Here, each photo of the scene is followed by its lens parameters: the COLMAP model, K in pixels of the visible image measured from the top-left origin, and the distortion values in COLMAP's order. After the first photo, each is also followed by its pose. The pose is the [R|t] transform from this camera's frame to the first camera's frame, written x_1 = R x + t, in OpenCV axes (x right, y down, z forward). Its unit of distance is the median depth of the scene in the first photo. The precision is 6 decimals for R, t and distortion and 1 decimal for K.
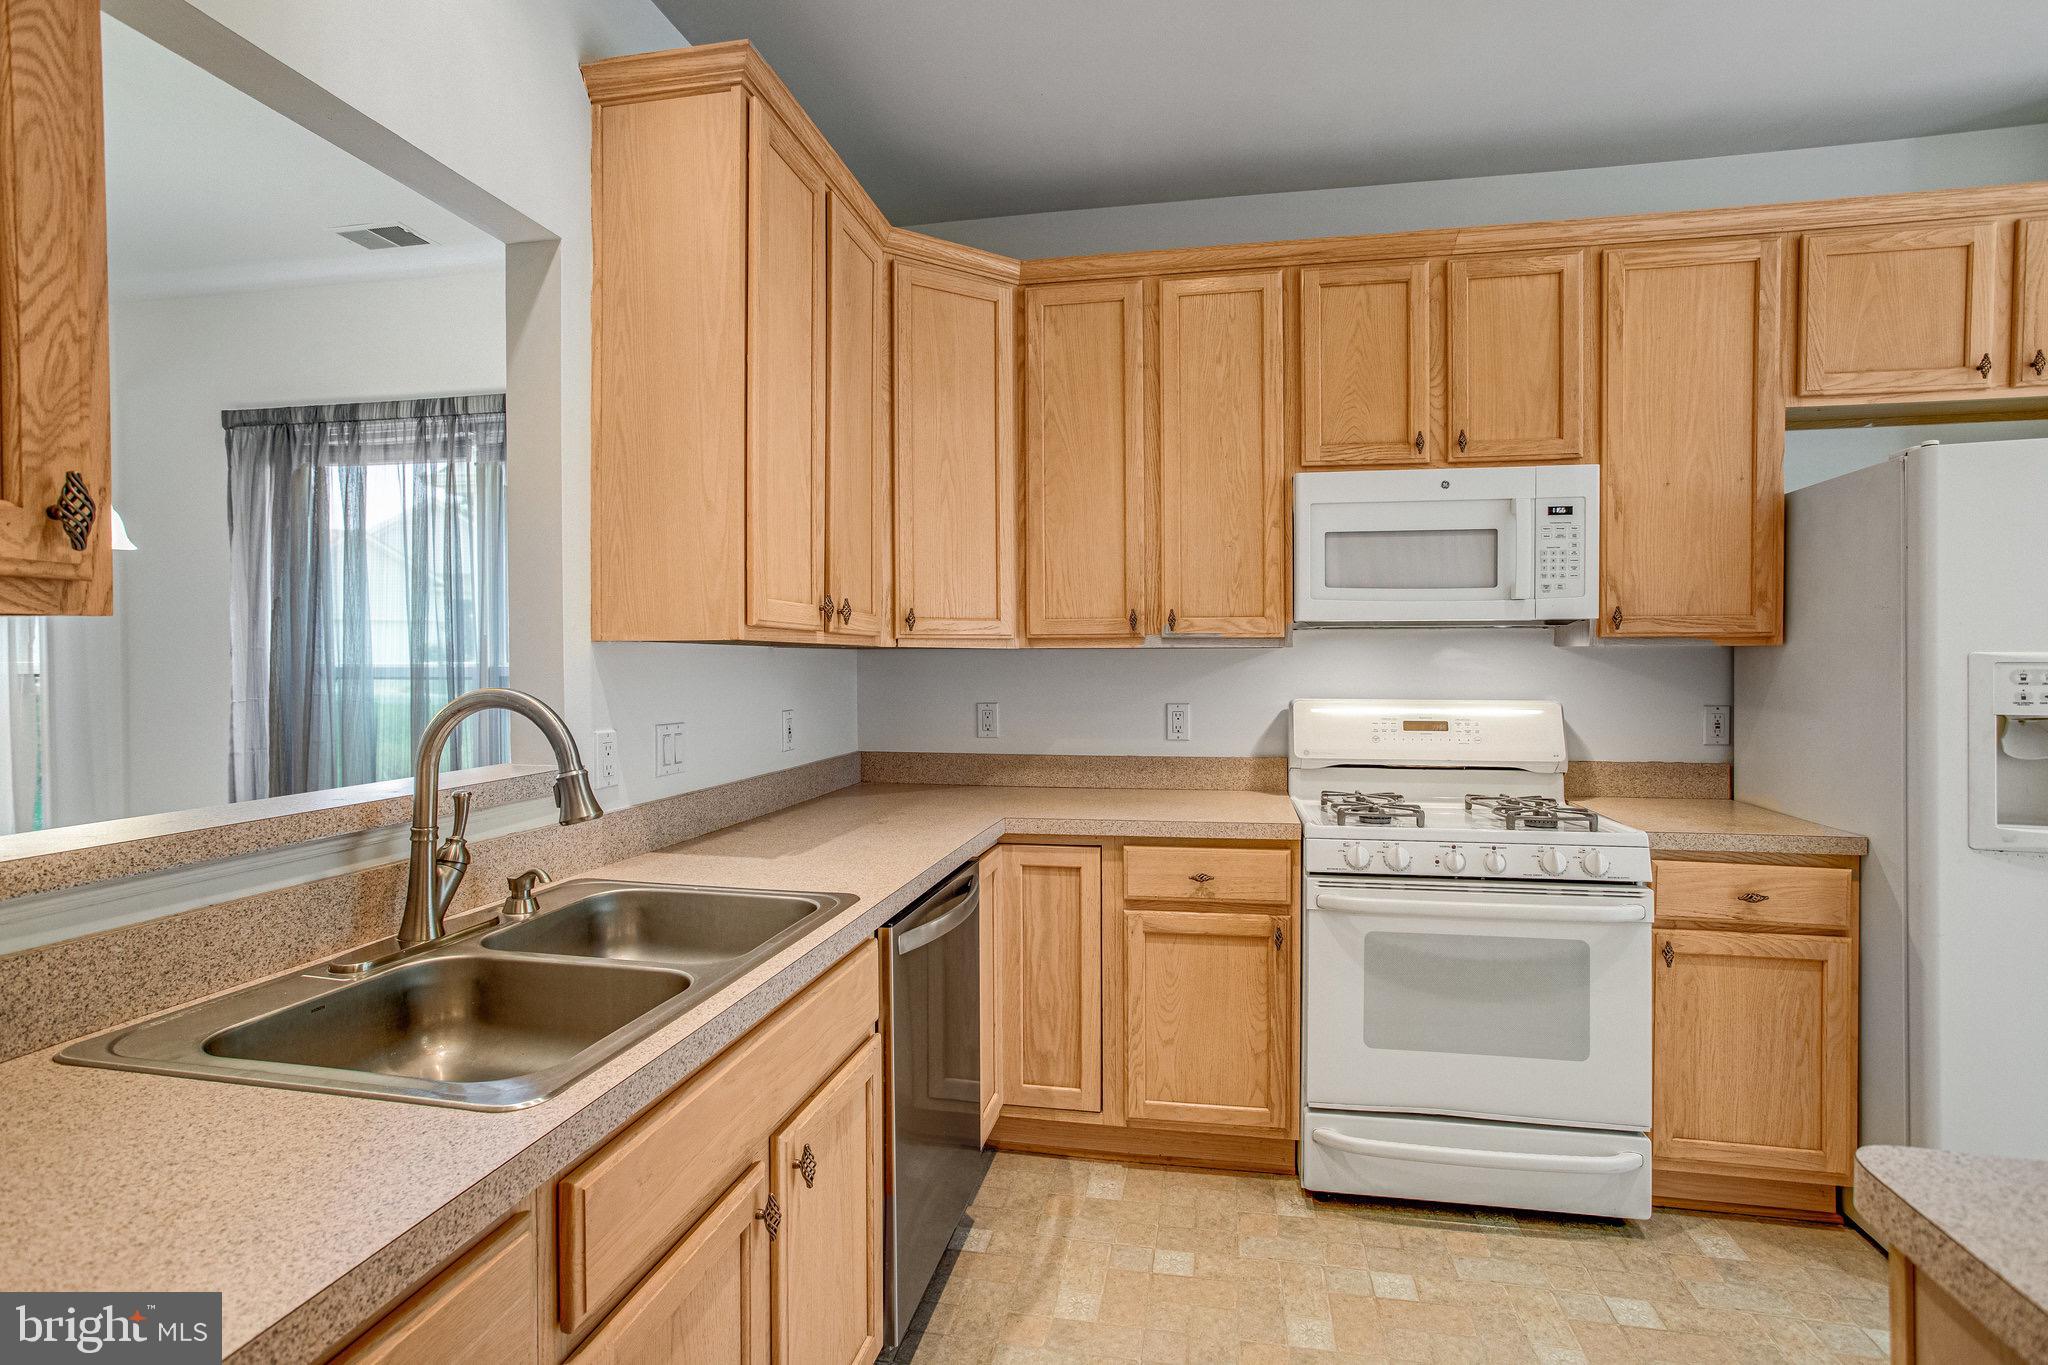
lens RADIAL K [[1018.6, 0, 1022.8], [0, 1018.6, 654.5], [0, 0, 1]] dist [-0.038350, 0.000100]
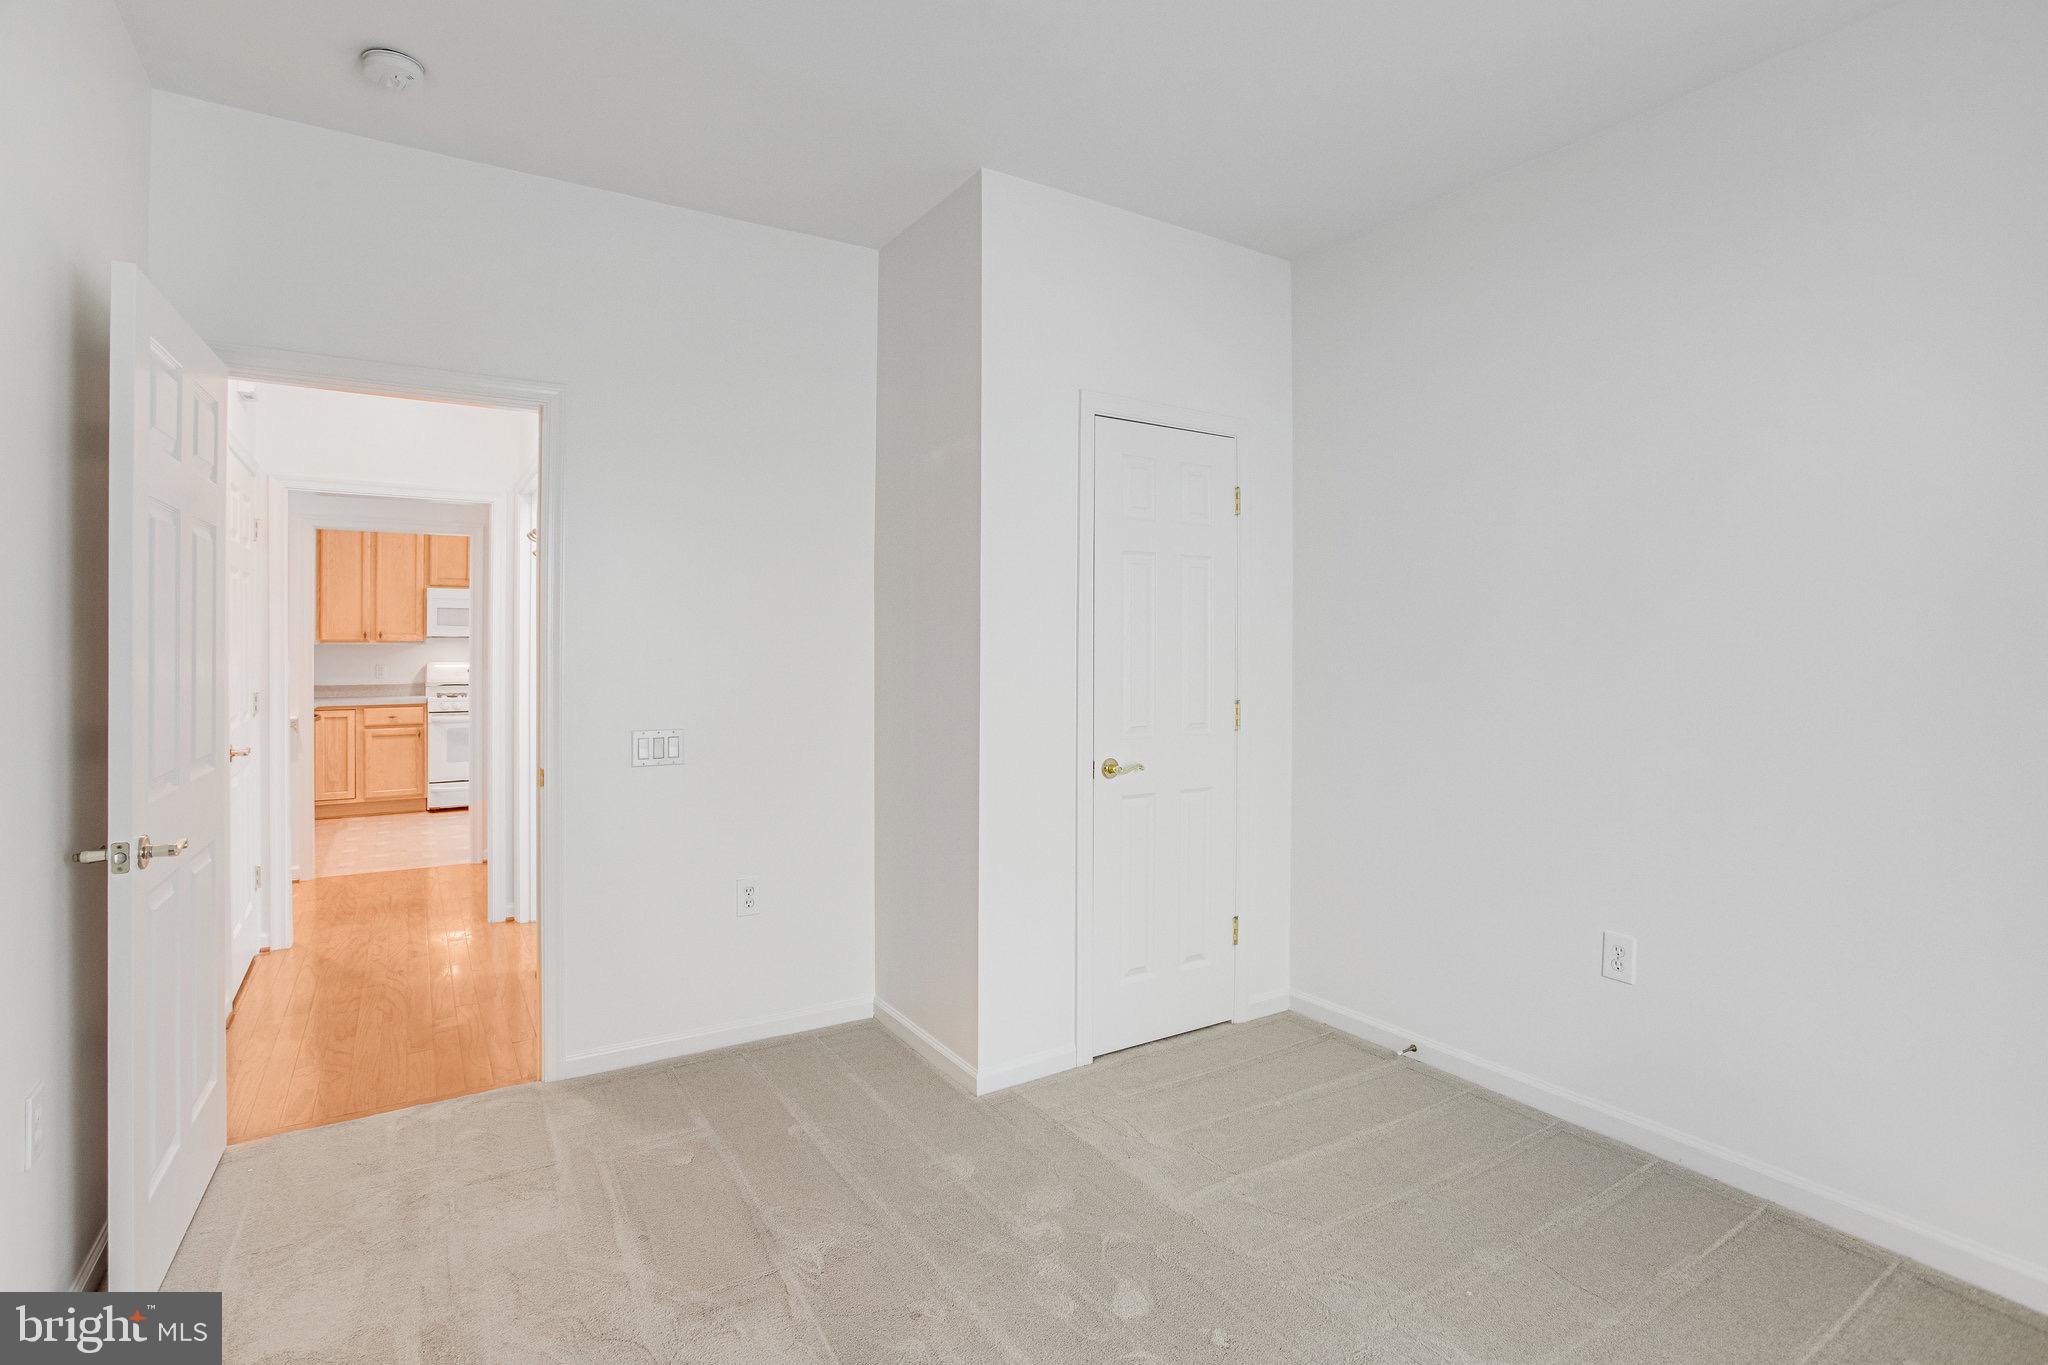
lens RADIAL K [[1018.6, 0, 1022.8], [0, 1018.6, 654.5], [0, 0, 1]] dist [-0.038350, 0.000100]
pose [[0.727450, 0.003664, 0.686151, -0.522264], [-0.005386, 0.999985, 0.000371, 0.011663], [-0.686140, -0.003965, 0.727459, -2.532106]]
